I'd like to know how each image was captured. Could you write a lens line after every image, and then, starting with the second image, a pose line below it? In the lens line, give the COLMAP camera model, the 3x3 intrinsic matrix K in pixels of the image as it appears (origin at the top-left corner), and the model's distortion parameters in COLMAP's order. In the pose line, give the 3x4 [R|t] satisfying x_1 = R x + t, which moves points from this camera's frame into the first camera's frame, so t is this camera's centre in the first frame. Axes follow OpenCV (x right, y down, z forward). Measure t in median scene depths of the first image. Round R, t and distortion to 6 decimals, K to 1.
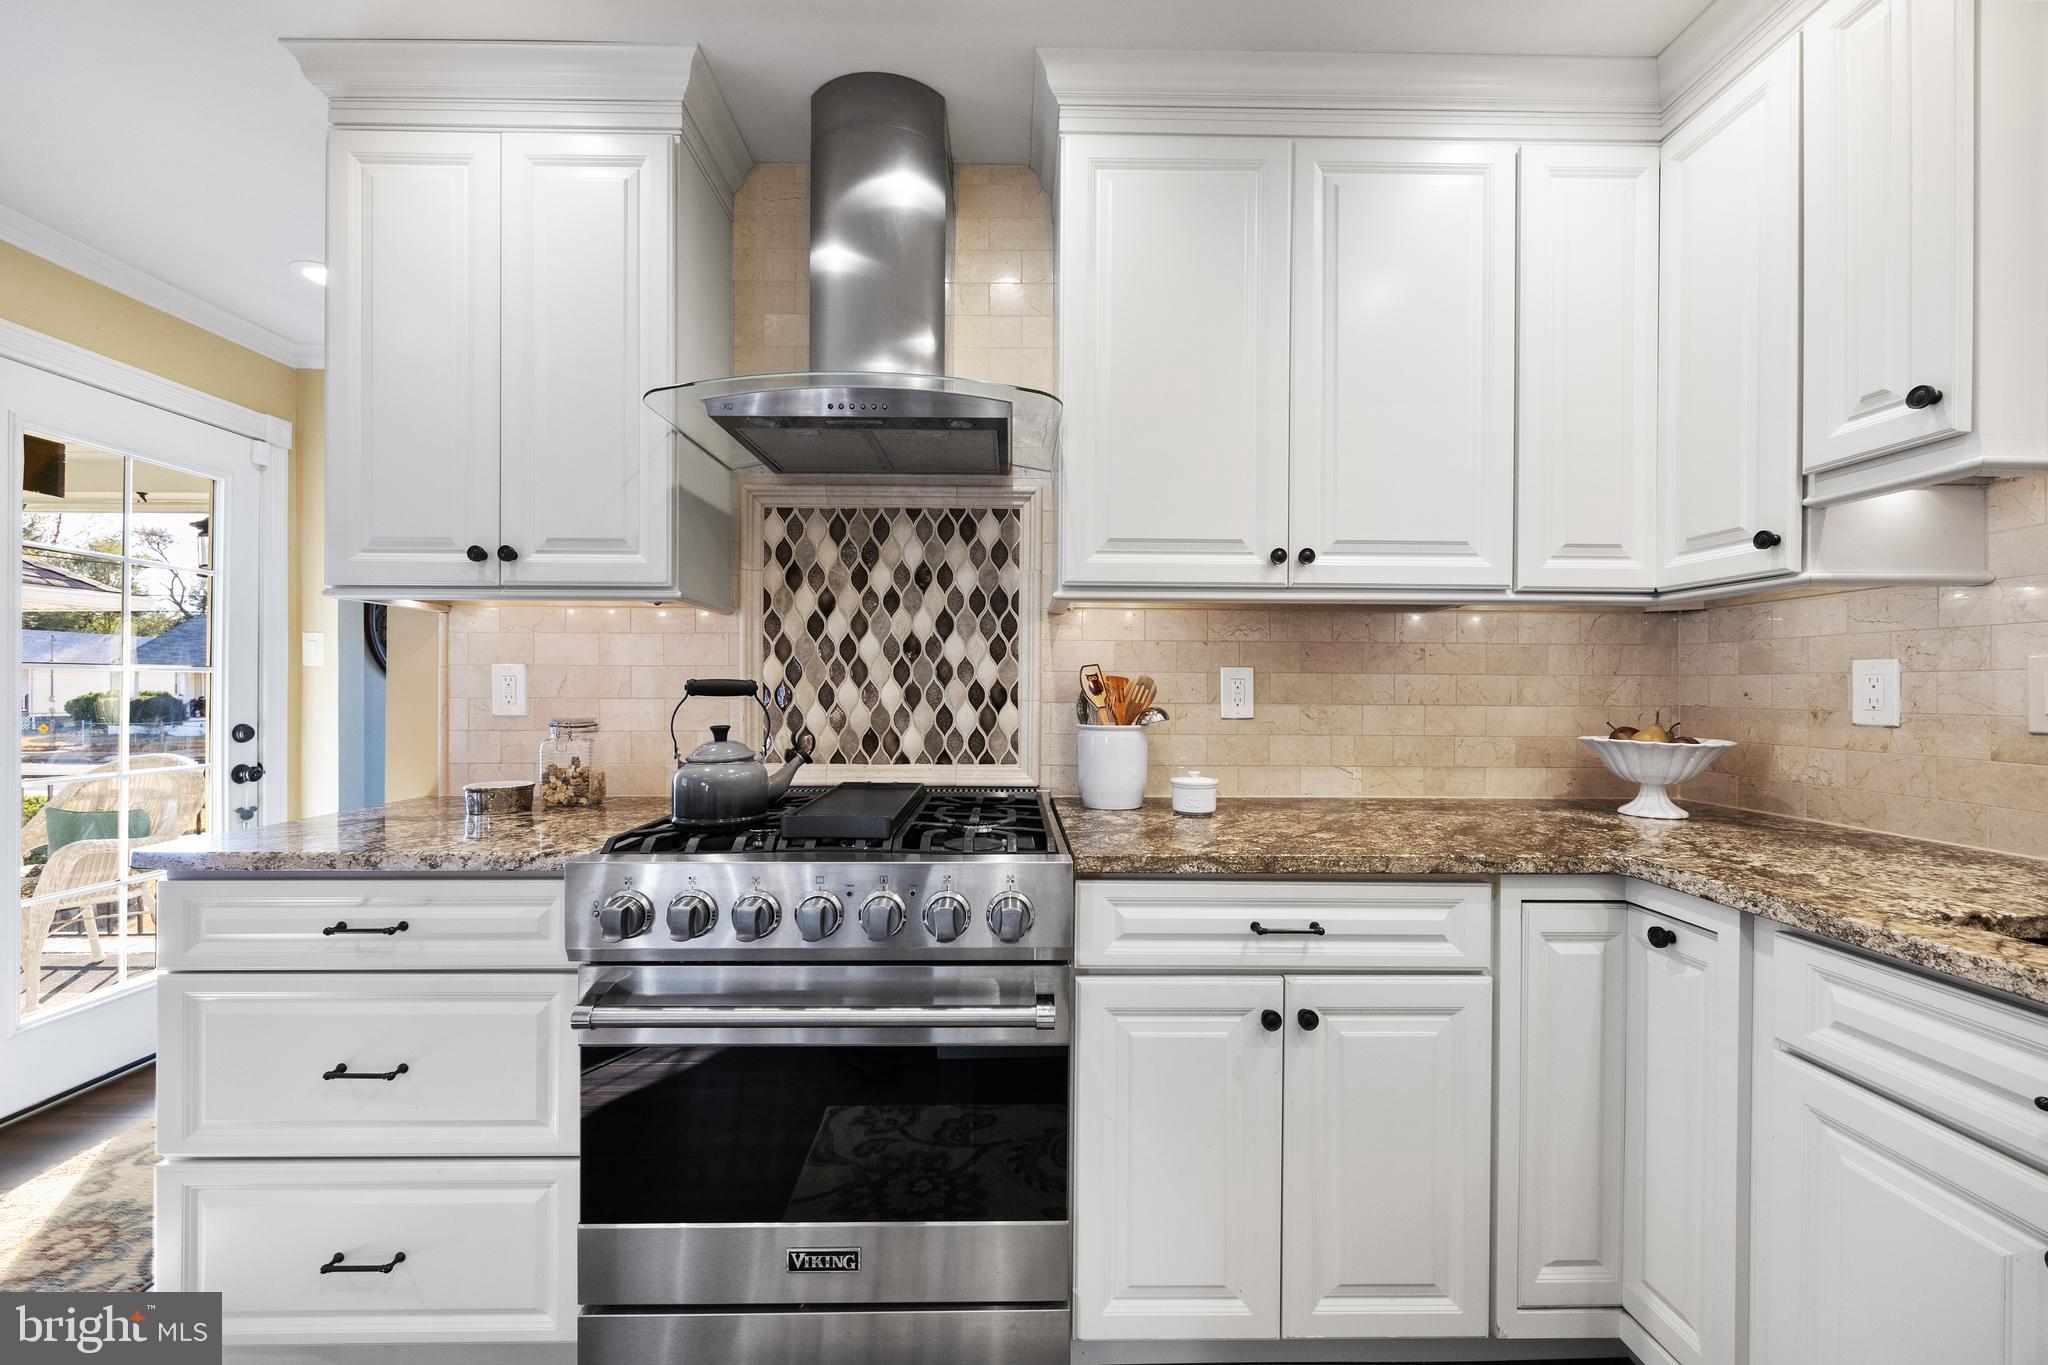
lens RADIAL K [[795.4, 0, 1023.0], [0, 795.4, 691.0], [0, 0, 1]] dist [-0.002336, 0.000368]
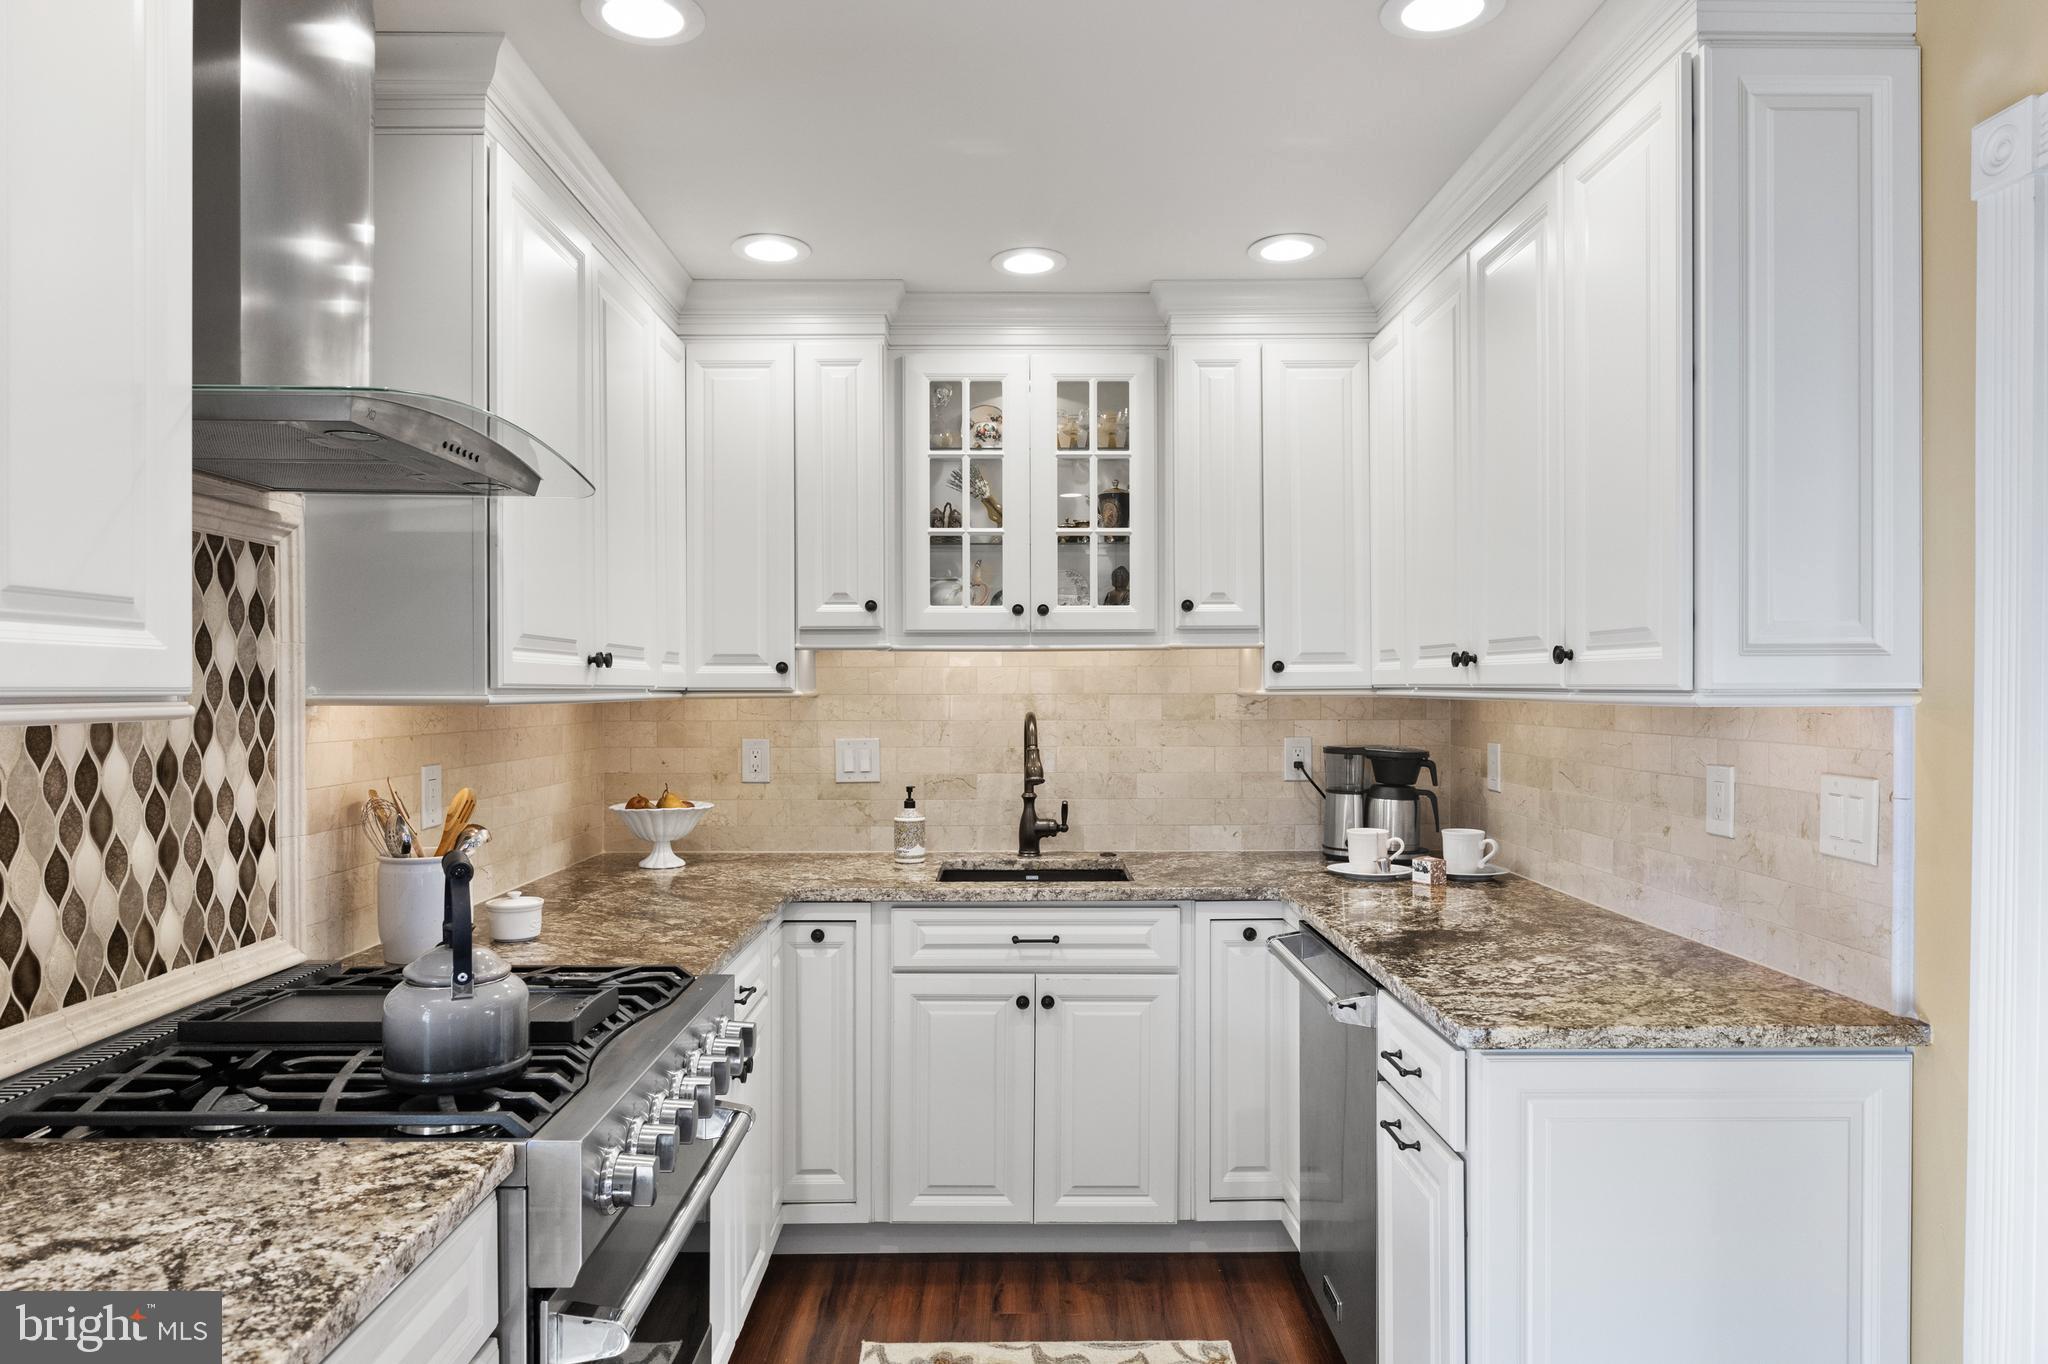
lens RADIAL K [[1267.2, 0, 1021.4], [0, 1267.2, 689.4], [0, 0, 1]] dist [-0.005881, 0.000759]
pose [[0.000846, -0.006351, 0.999979, -1.238780], [0.004688, 0.999969, 0.006347, -0.135660], [-0.999989, 0.004683, 0.000876, 0.452364]]
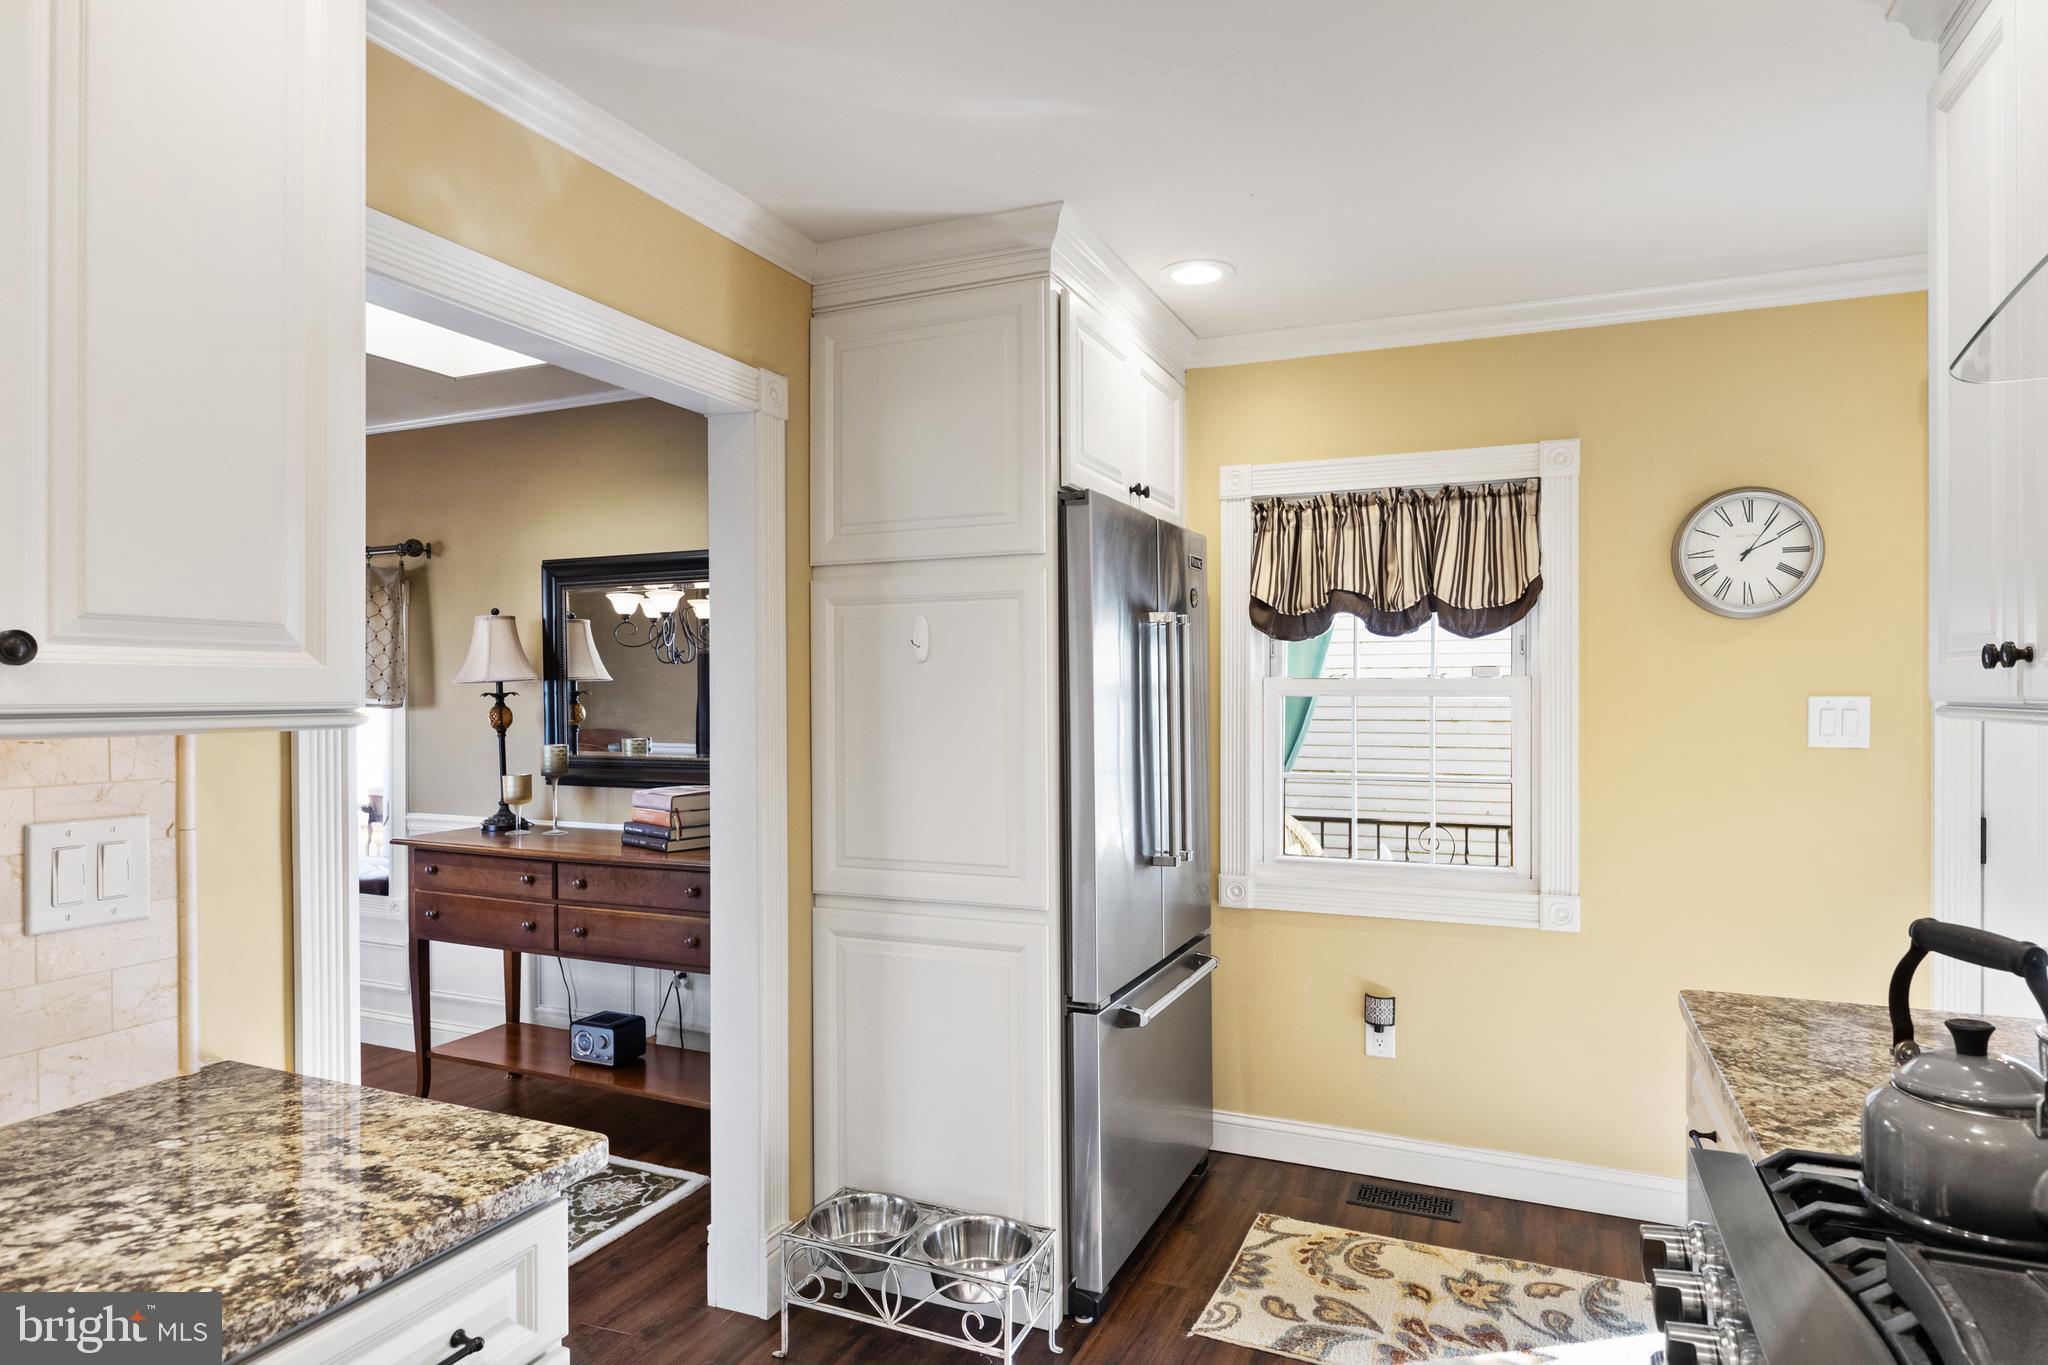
lens RADIAL K [[1140.0, 0, 1018.7], [0, 1140.0, 689.1], [0, 0, 1]] dist [0.003201, 0.001221]
pose [[-0.417480, -0.002802, -0.908682, 0.438561], [-0.001071, 0.999996, -0.002592, -0.138594], [0.908686, -0.000109, -0.417481, 0.652075]]
